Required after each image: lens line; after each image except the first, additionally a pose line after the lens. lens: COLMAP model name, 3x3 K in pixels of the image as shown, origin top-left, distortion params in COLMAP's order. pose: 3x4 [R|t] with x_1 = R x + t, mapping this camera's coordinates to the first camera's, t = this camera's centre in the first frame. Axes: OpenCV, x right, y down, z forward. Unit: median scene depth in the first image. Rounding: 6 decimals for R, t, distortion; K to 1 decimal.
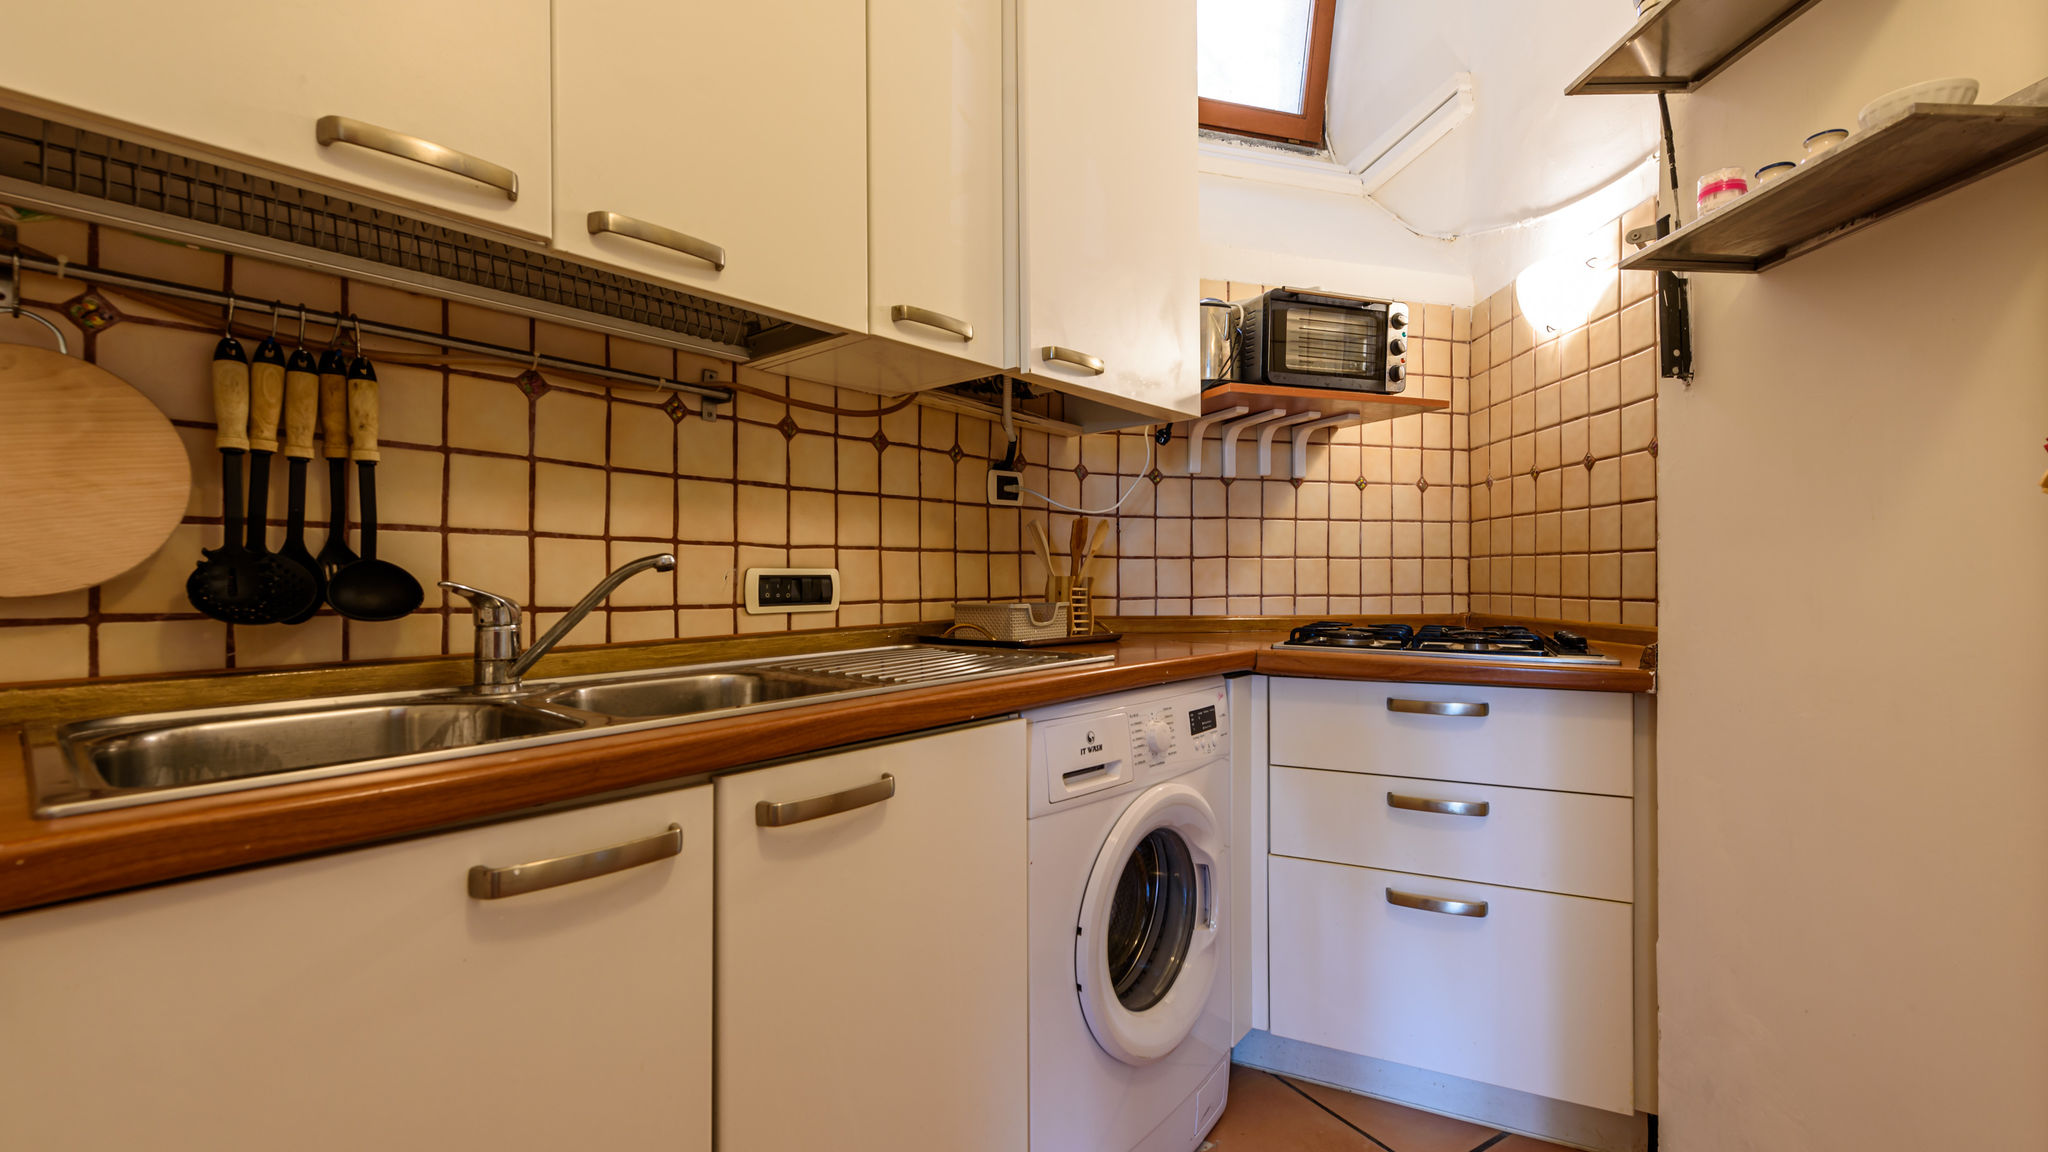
lens RADIAL K [[876.3, 0, 1018.9], [0, 876.3, 581.7], [0, 0, 1]] dist [0.003437, 0.000098]
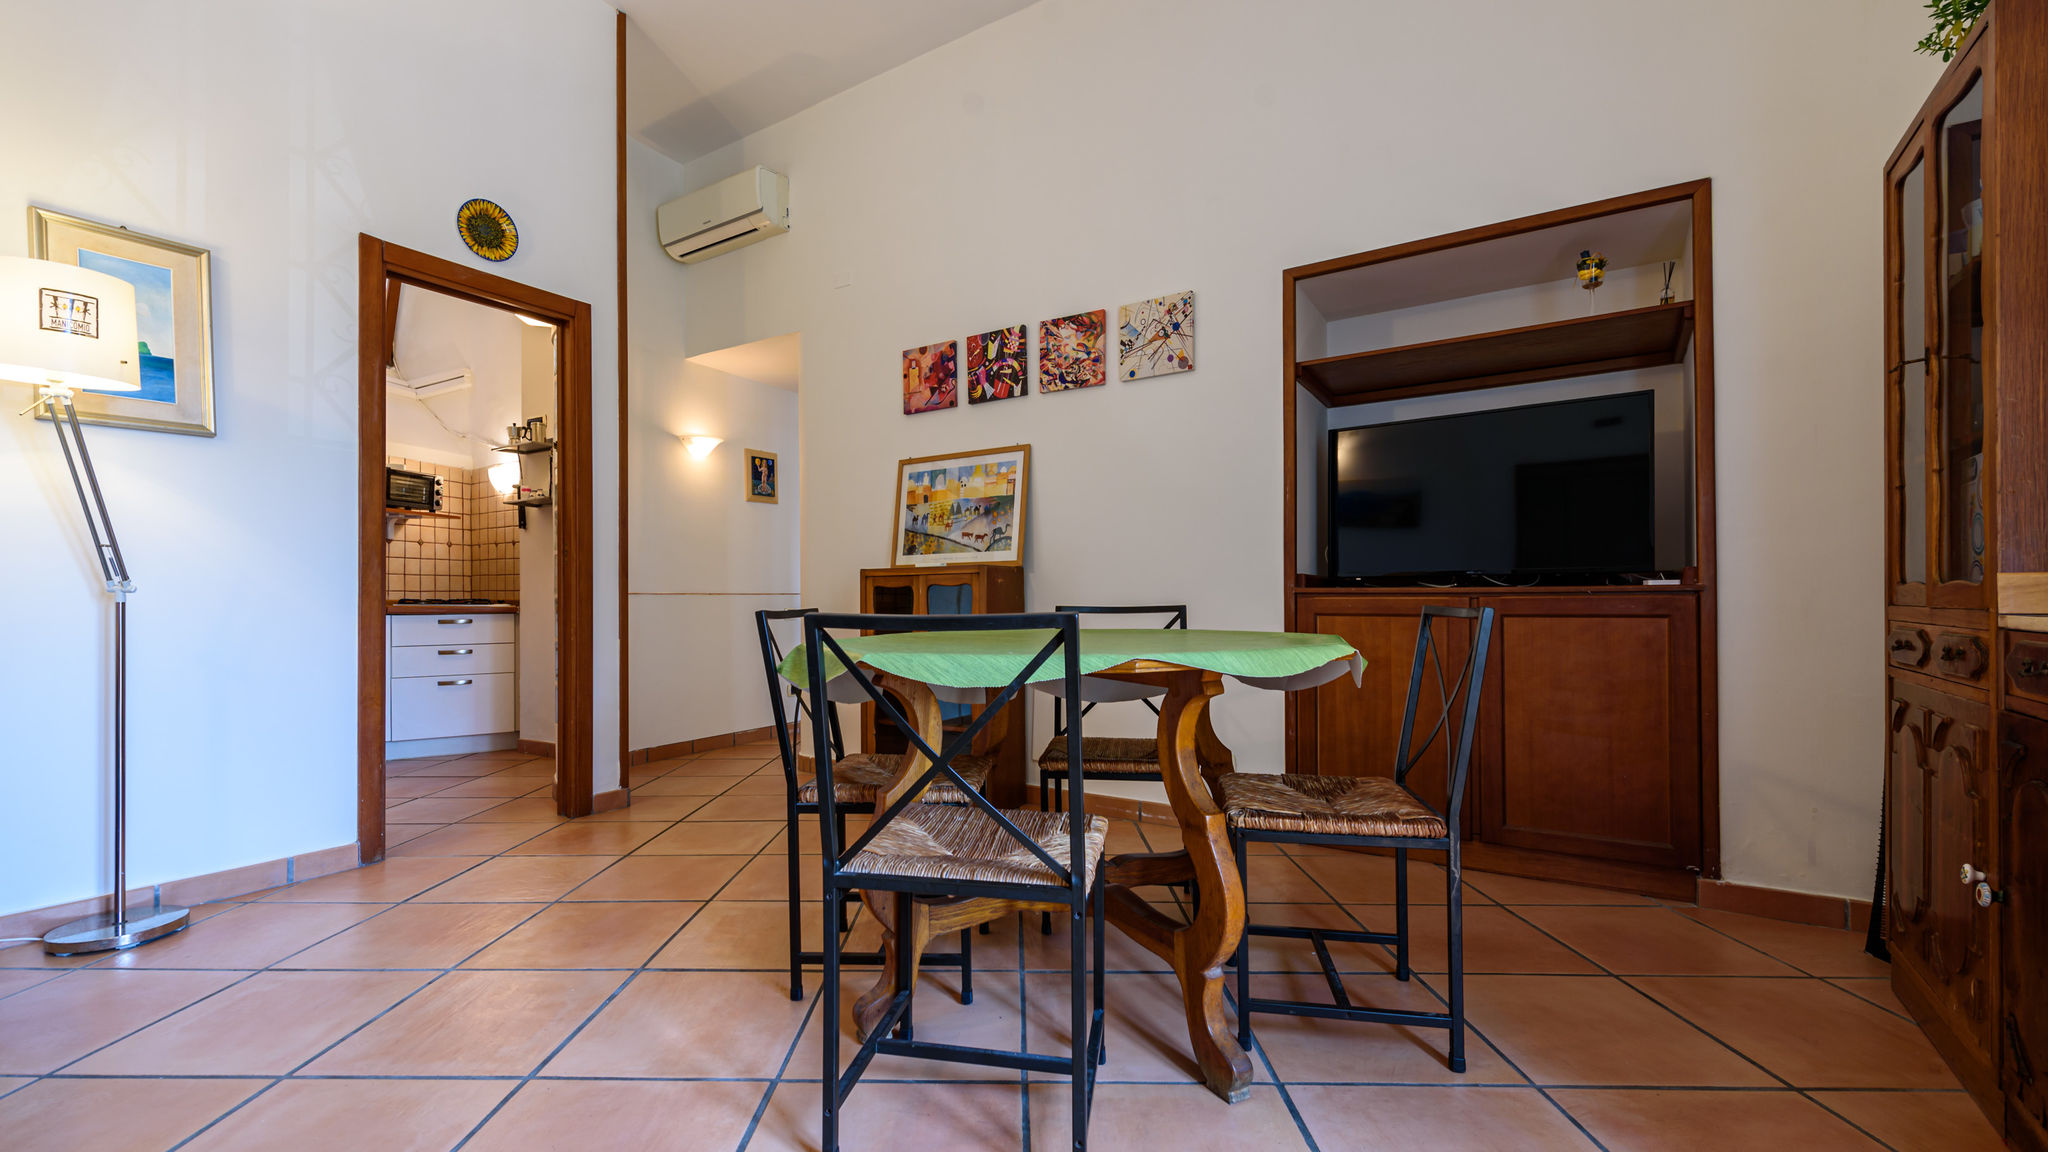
lens RADIAL K [[821.7, 0, 988.7], [0, 821.7, 601.8], [0, 0, 1]] dist [0.011190, -0.003762]
pose [[0.530394, -0.004536, 0.847739, -0.673552], [0.003136, 0.999989, 0.003389, 0.041840], [-0.847746, 0.000861, 0.530402, -1.451837]]
